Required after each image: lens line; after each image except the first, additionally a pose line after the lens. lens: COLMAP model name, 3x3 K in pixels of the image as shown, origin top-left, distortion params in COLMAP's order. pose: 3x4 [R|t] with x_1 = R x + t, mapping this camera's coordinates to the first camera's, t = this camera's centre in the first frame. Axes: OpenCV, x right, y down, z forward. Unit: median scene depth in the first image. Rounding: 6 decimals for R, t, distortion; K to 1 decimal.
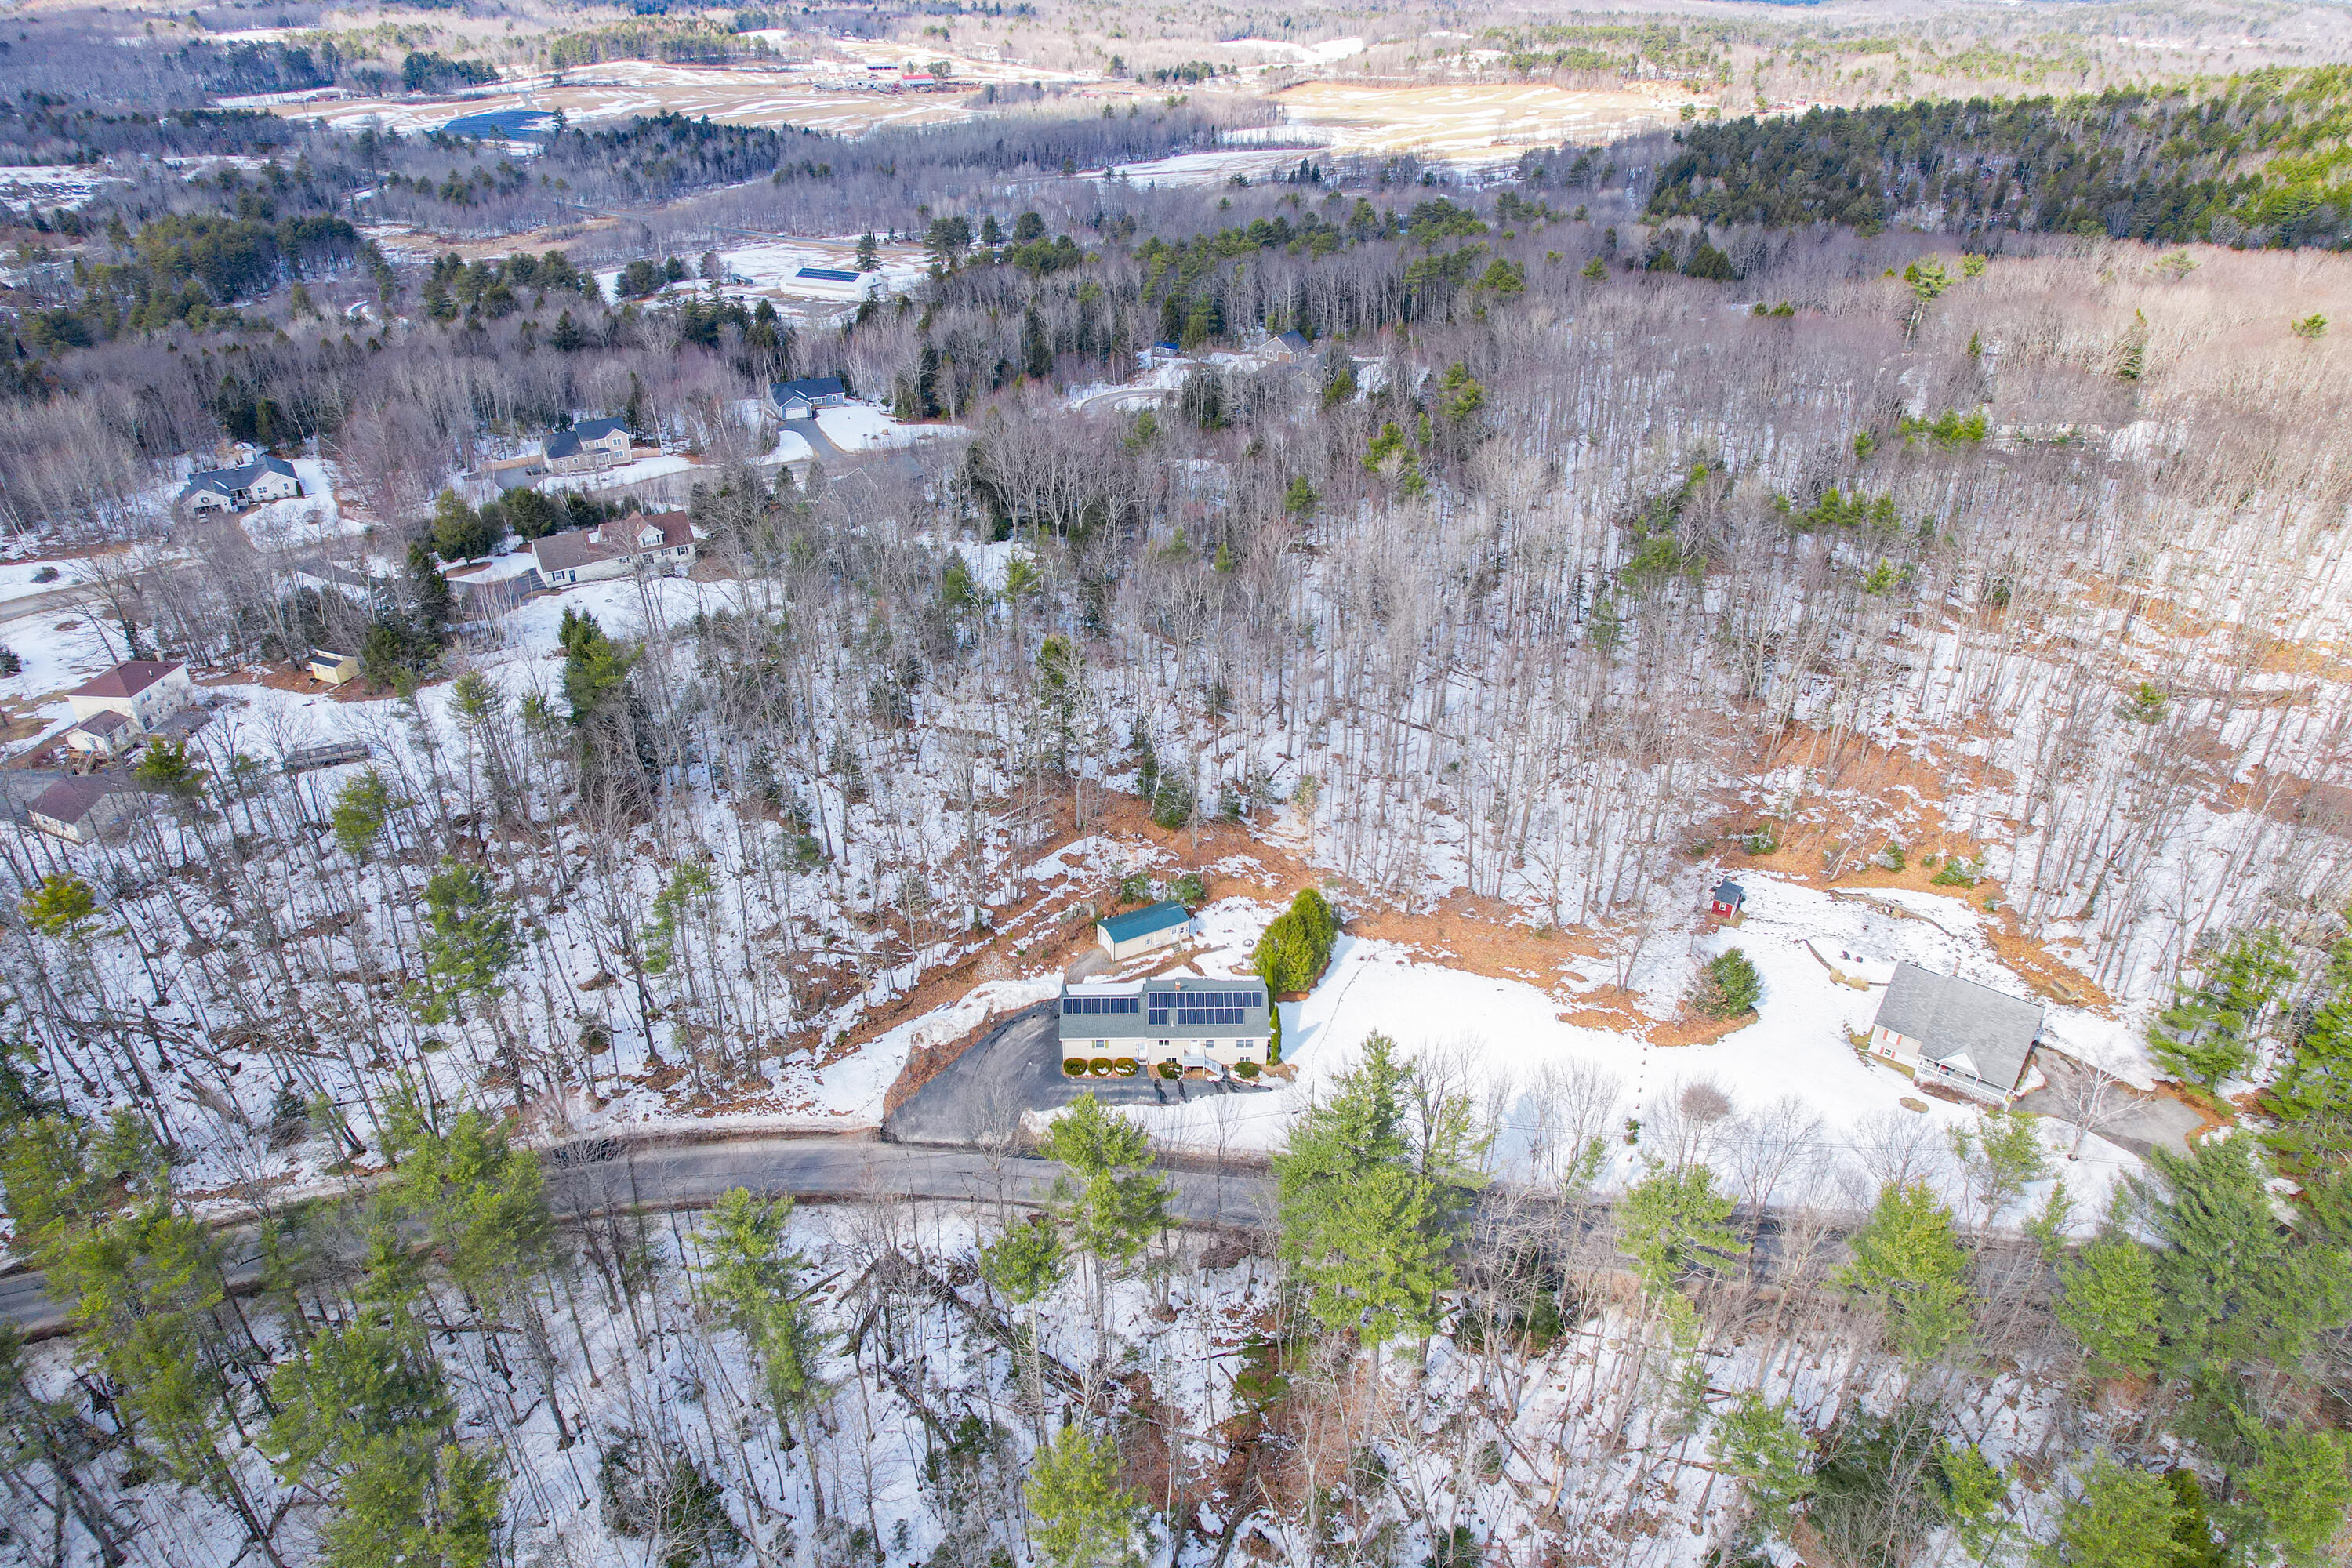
lens RADIAL K [[1499.5, 0, 1162.8], [0, 1499.5, 780.1], [0, 0, 1]] dist [-0.073520, 0.067485]
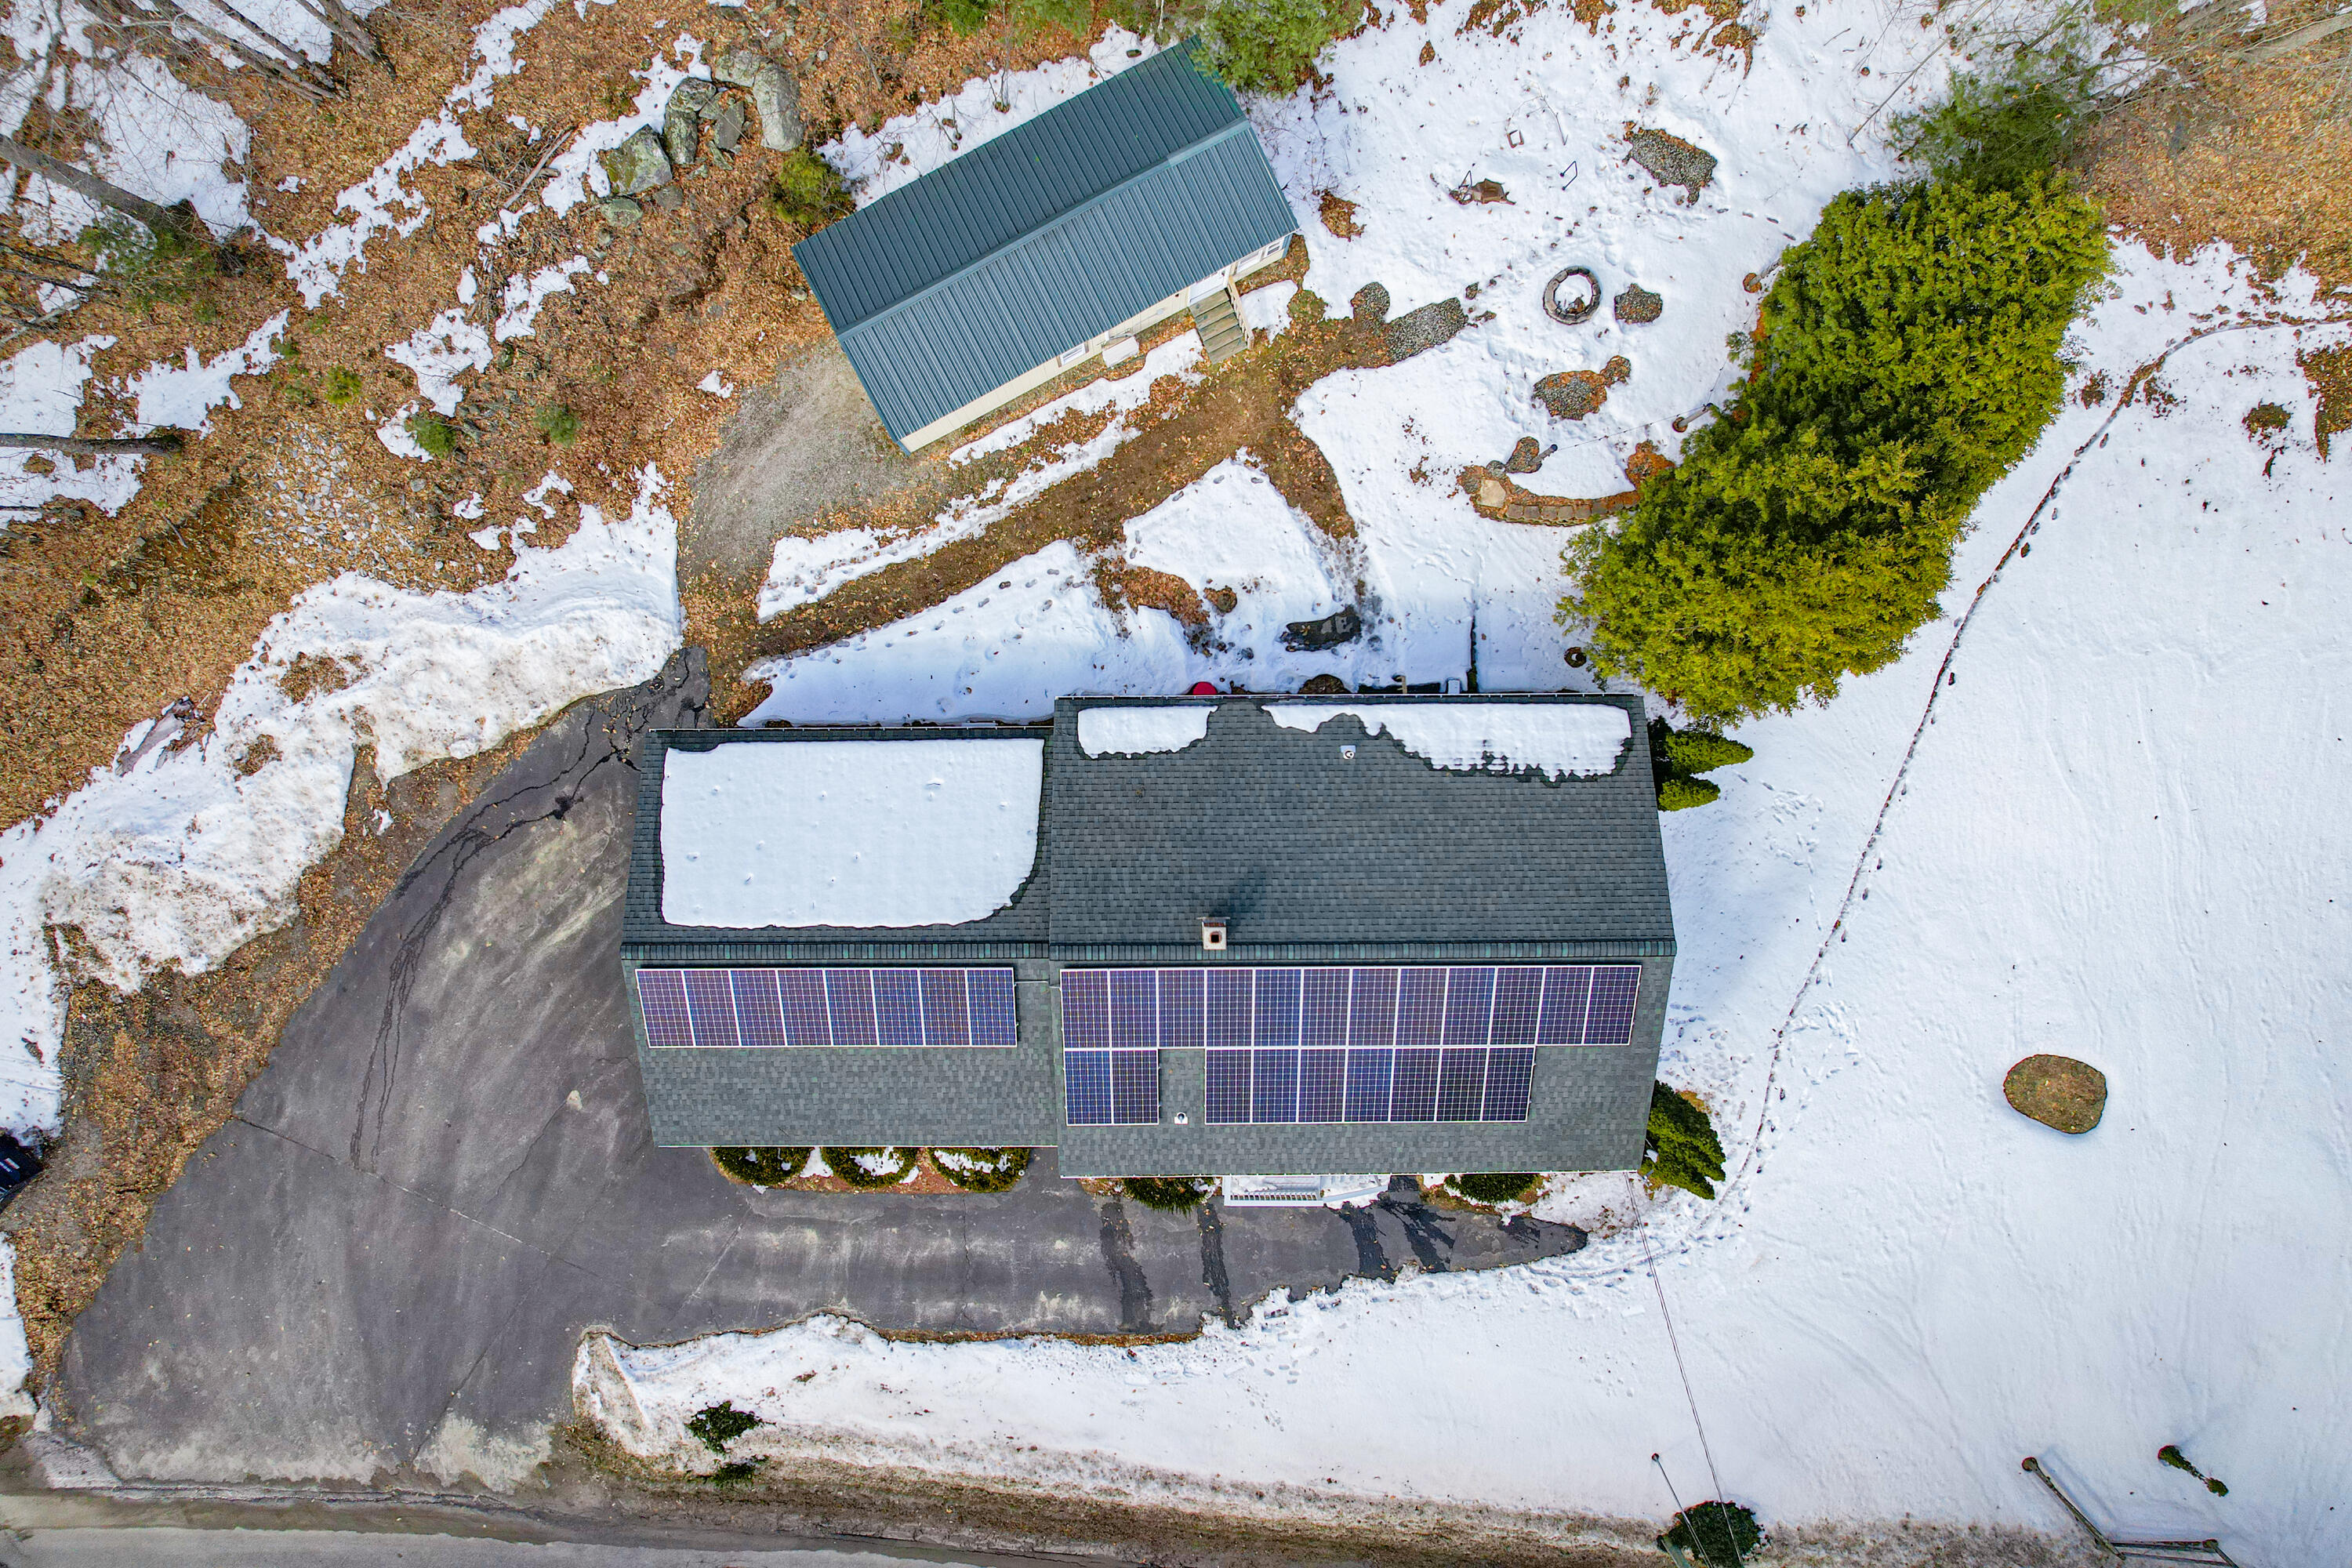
lens RADIAL K [[1502.1, 0, 1162.6], [0, 1502.1, 780.1], [0, 0, 1]] dist [-0.074457, 0.067787]
pose [[0.999863, 0.015852, -0.004694, 0.003740], [-0.003309, 0.470058, 0.882629, -0.037008], [0.016198, -0.882493, 0.470046, 0.849167]]
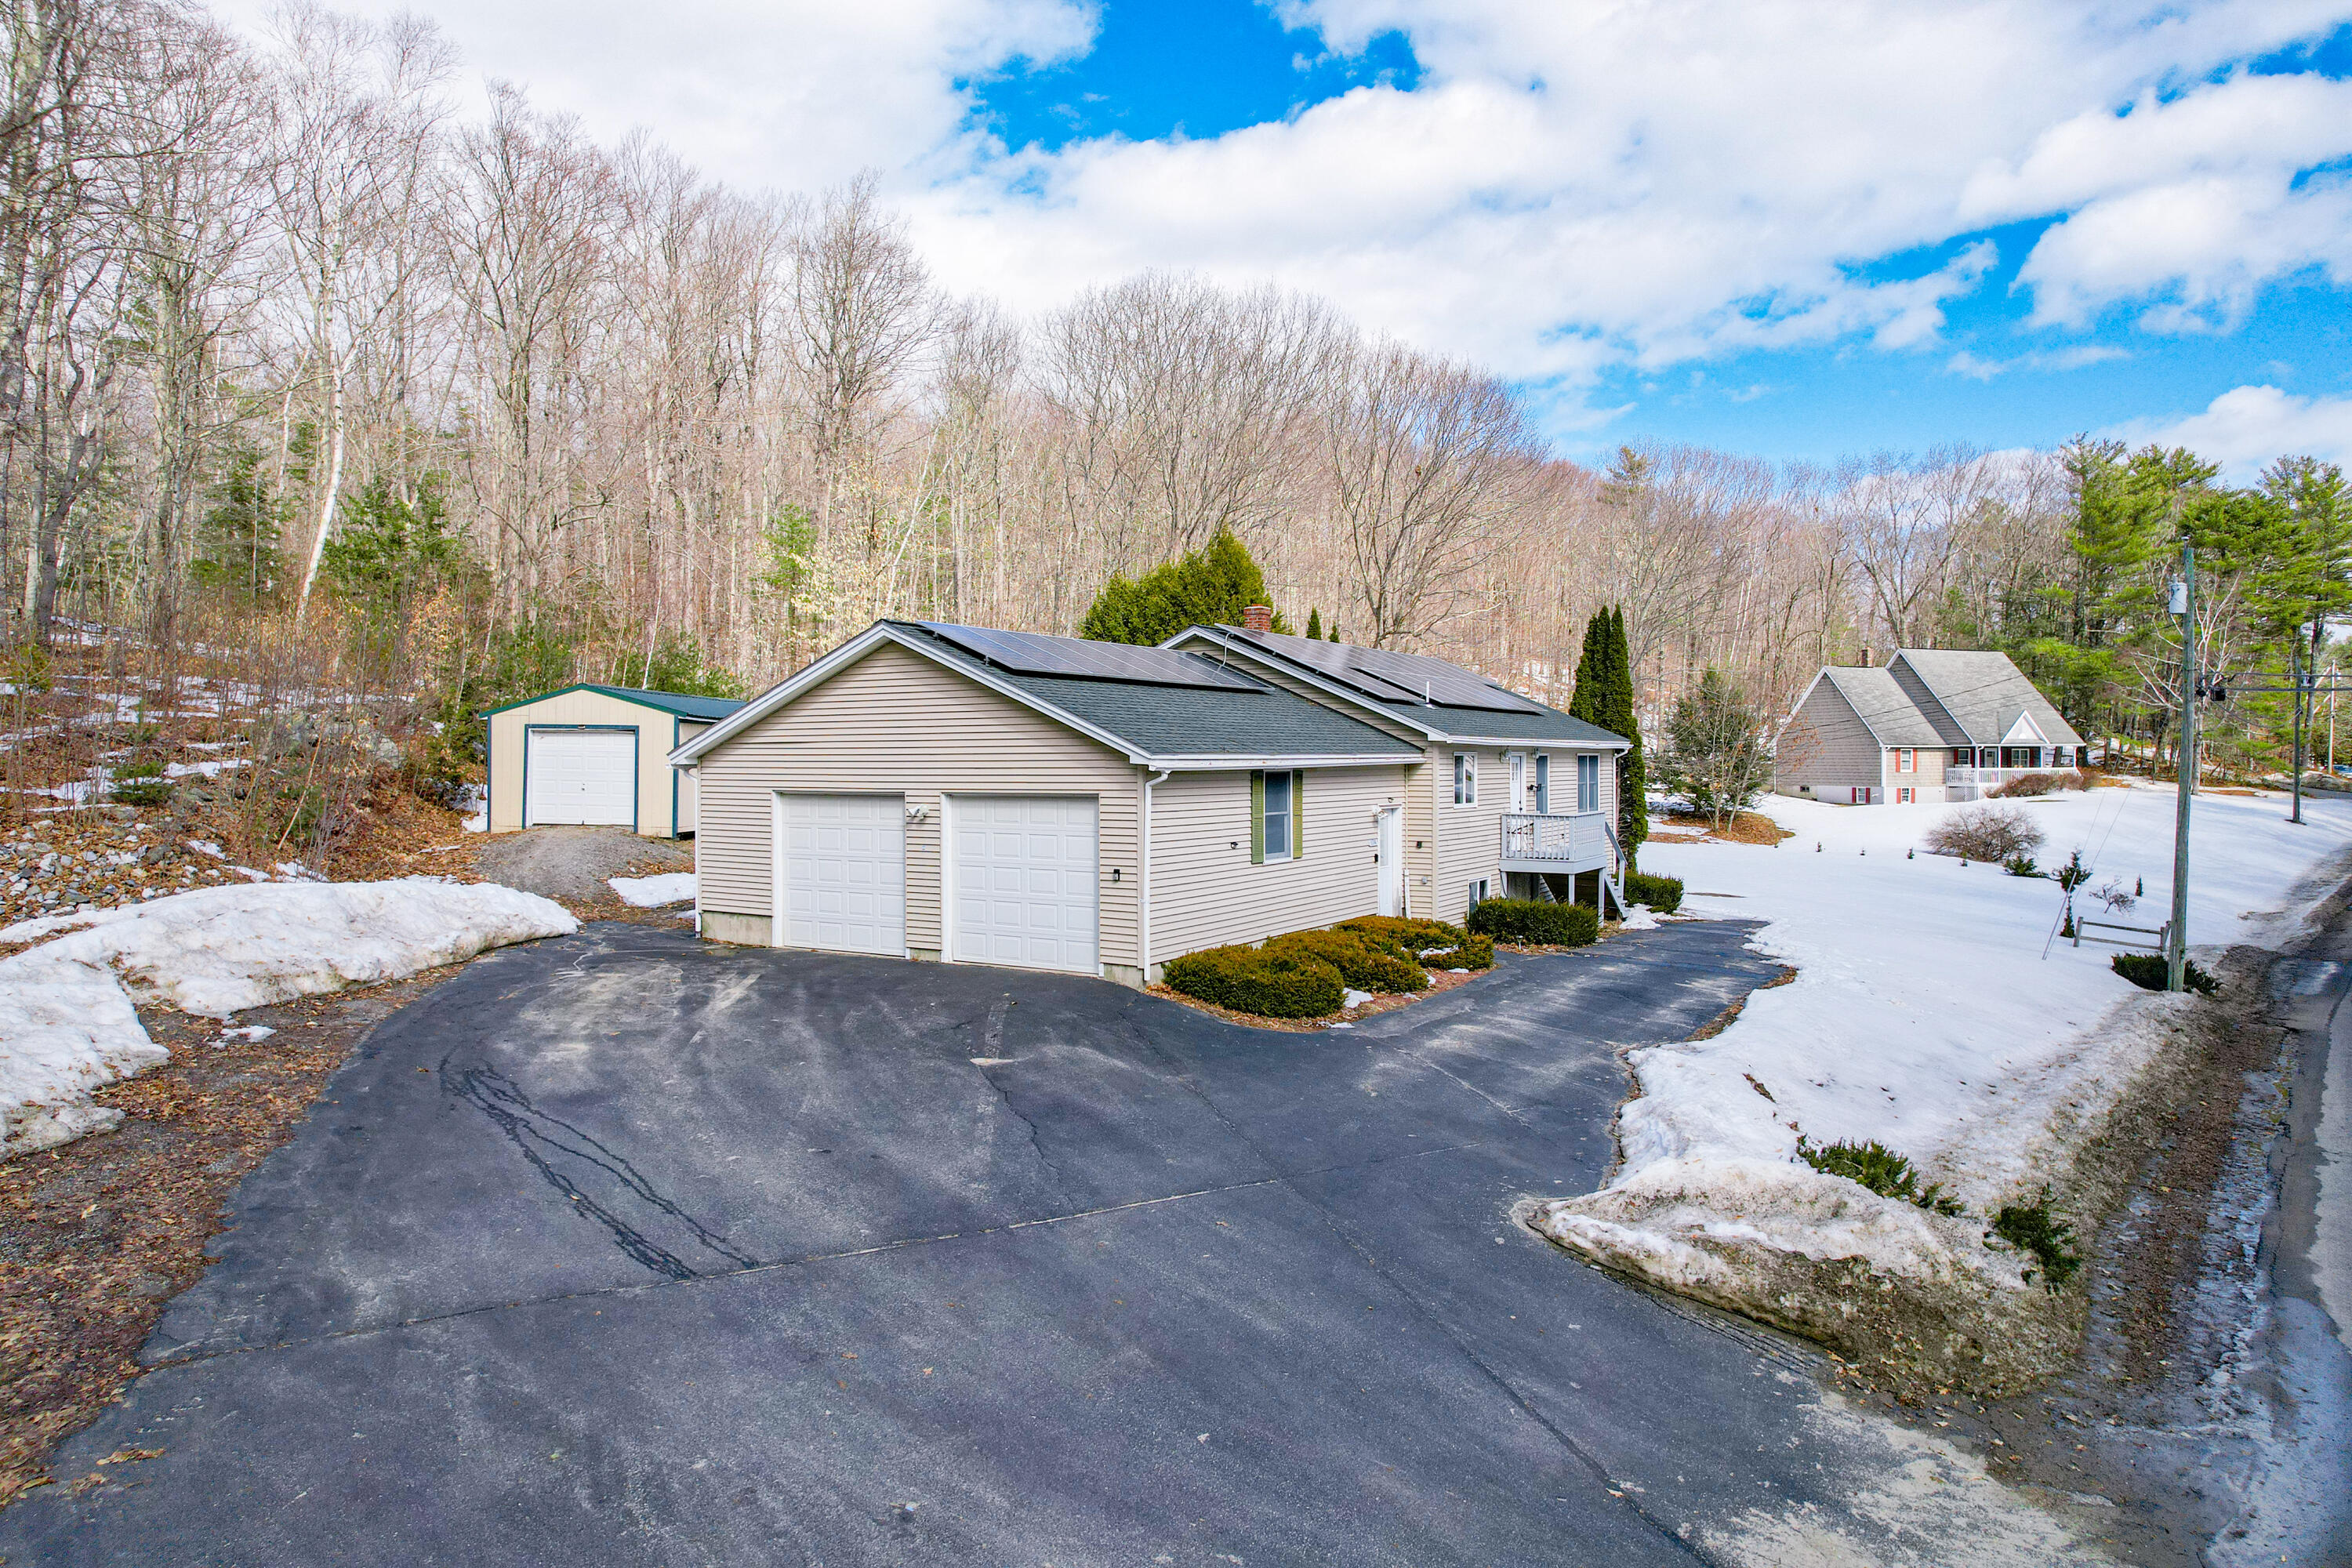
lens RADIAL K [[1511.7, 0, 1164.3], [0, 1511.7, 779.2], [0, 0, 1]] dist [-0.096067, 0.094230]
pose [[0.540504, -0.017436, 0.841161, -0.155837], [0.419558, 0.872187, -0.251516, 0.185319], [-0.729264, 0.488861, 0.478736, 0.843486]]
